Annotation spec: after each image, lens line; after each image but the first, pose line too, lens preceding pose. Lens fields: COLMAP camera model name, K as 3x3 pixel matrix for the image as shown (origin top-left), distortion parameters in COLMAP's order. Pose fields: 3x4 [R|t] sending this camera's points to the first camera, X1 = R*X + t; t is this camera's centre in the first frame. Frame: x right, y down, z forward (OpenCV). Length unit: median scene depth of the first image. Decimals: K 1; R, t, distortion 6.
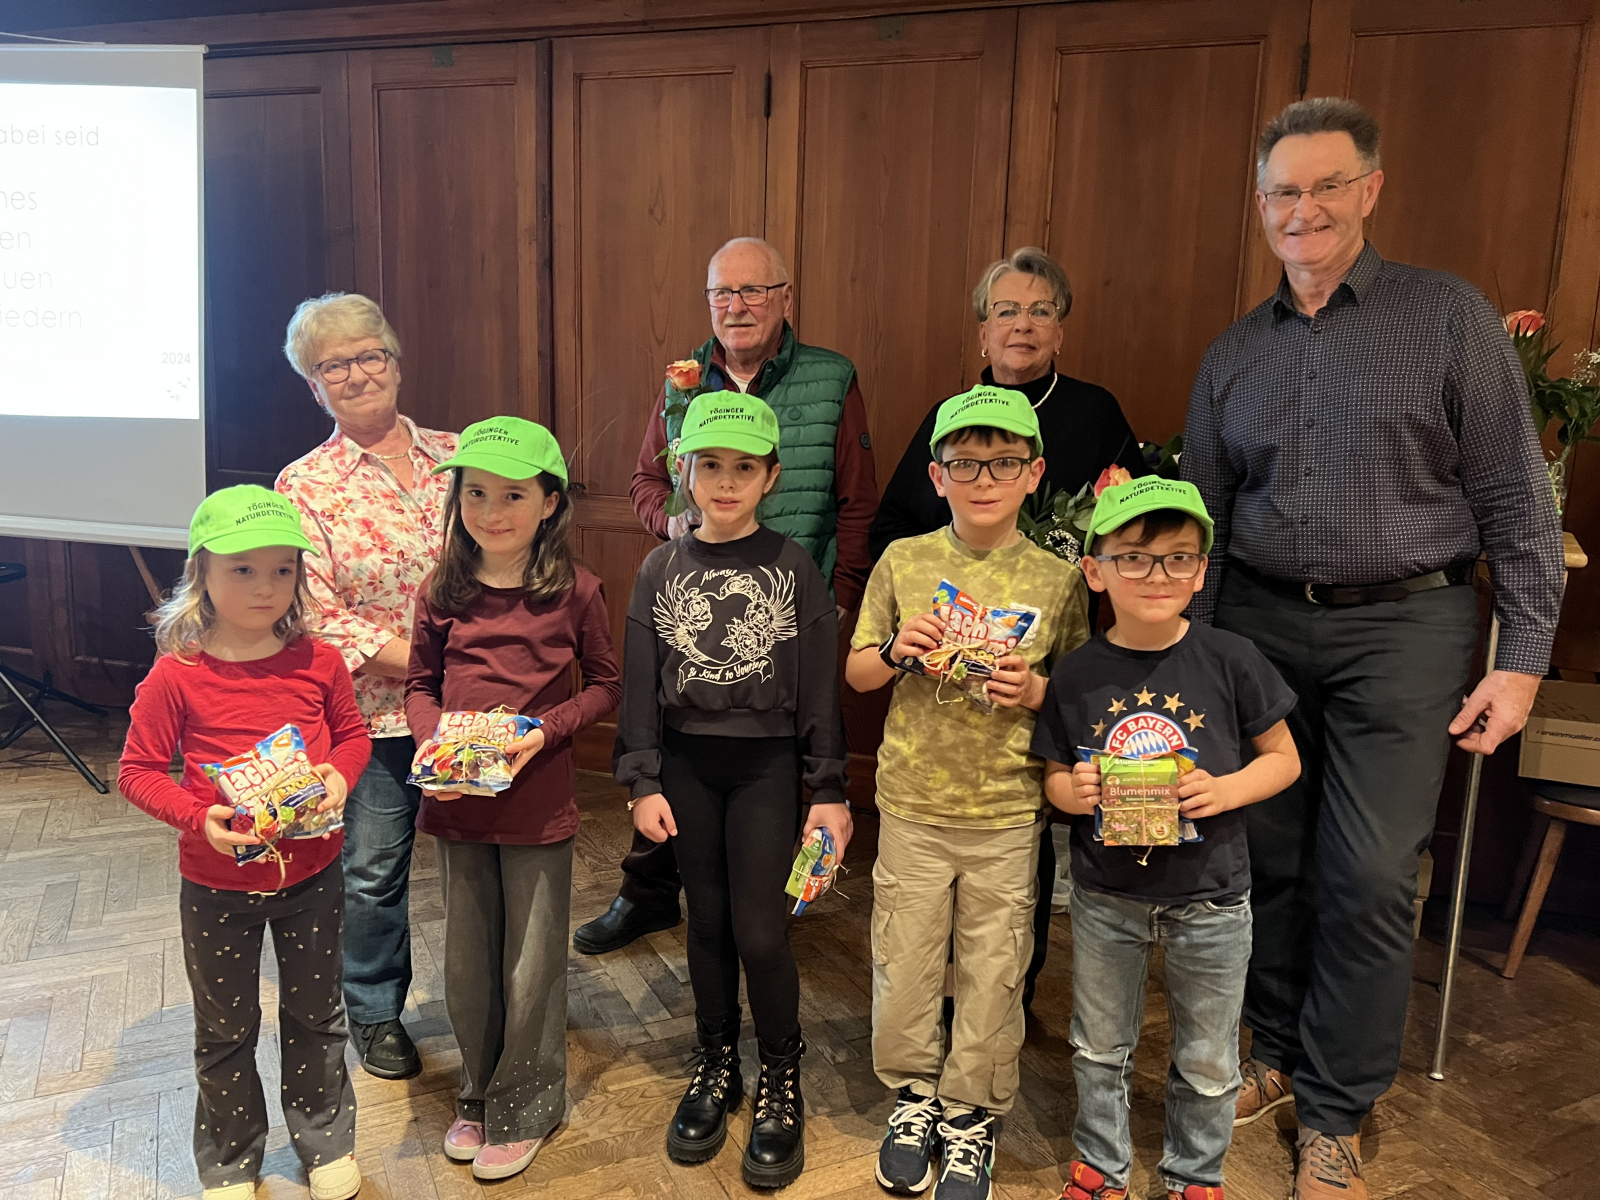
lens RADIAL K [[1204.2, 0, 800.0], [0, 1204.2, 600.0], [0, 0, 1]] dist [0.021211, -0.007900]
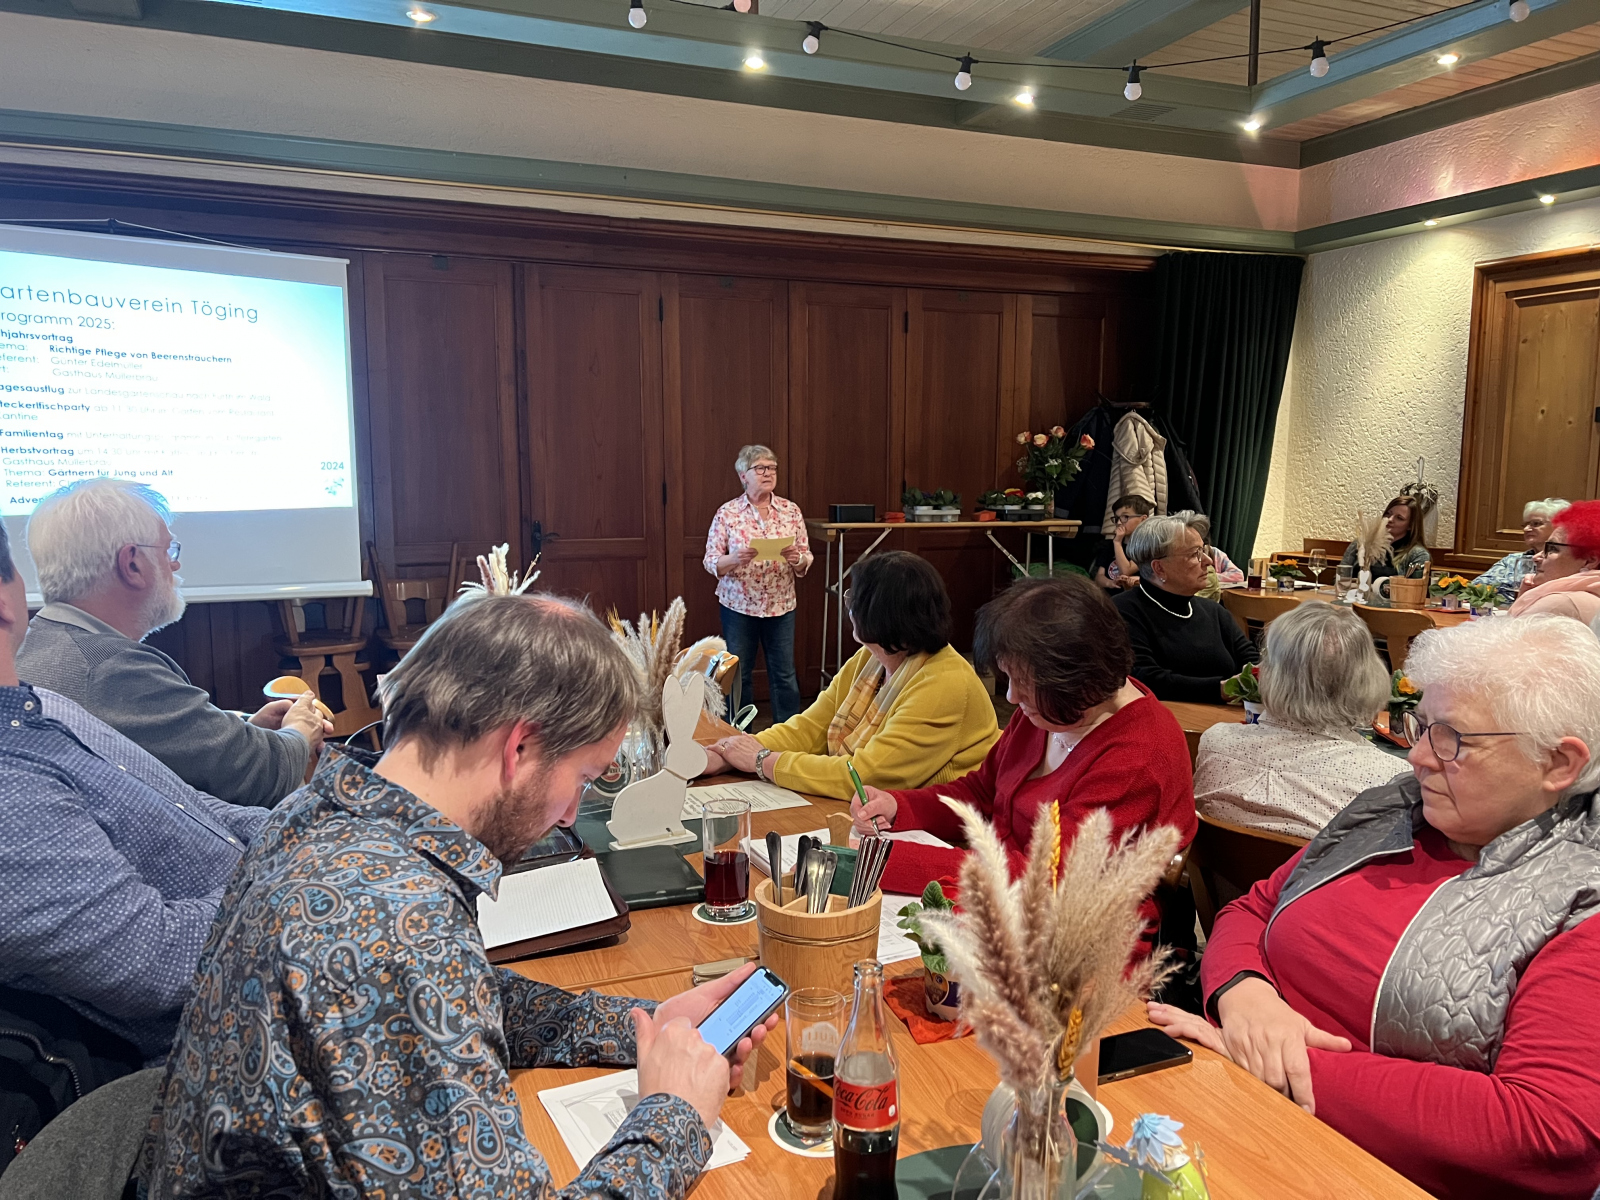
lens RADIAL K [[1193.0, 0, 807.4], [0, 1193.0, 588.8], [0, 0, 1]] dist [0.181418, -0.432643]
pose [[0.743668, -0.107262, 0.659888, -1.096156], [0.140521, 0.990074, 0.002571, 0.022539], [-0.653614, 0.090816, 0.751359, -0.461209]]
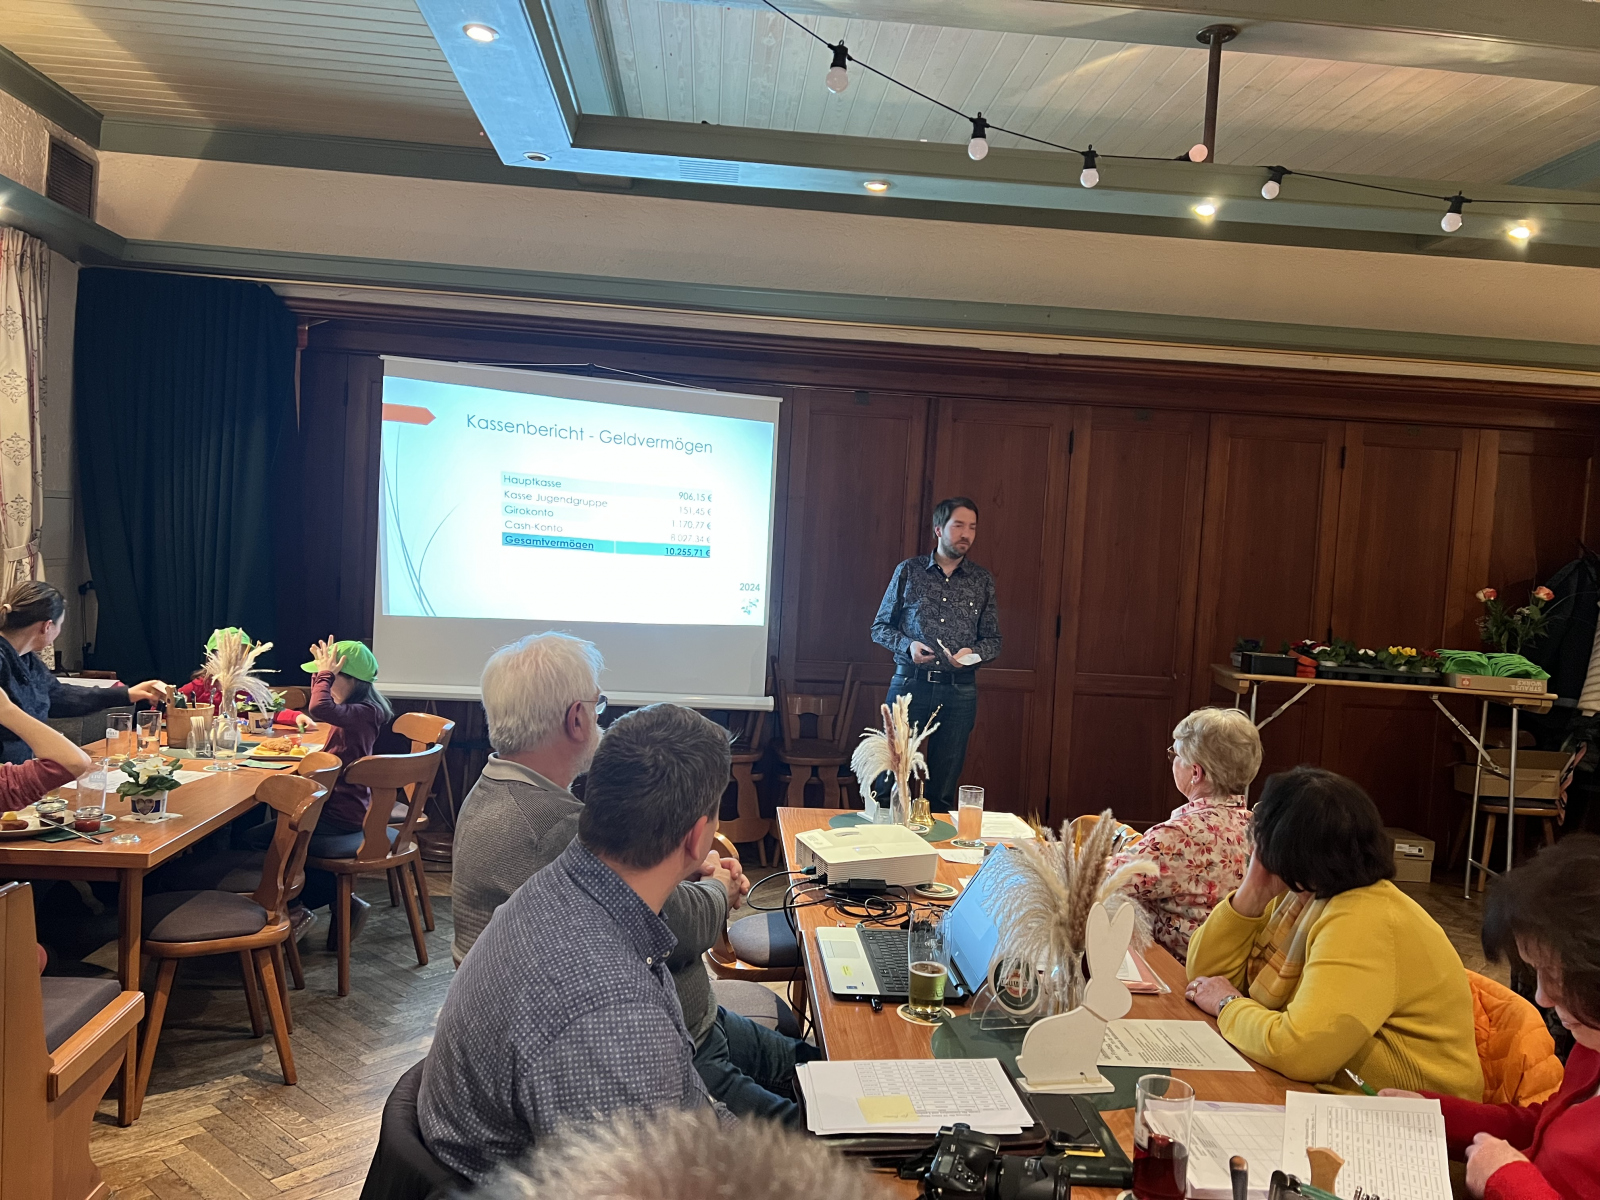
lens RADIAL K [[1204.2, 0, 800.0], [0, 1204.2, 600.0], [0, 0, 1]] dist [0.021211, -0.007900]
pose [[0.916289, -0.004417, 0.400493, -1.096453], [0.050086, 0.993354, -0.103635, -0.023470], [-0.397373, 0.115019, 0.910420, -0.424230]]
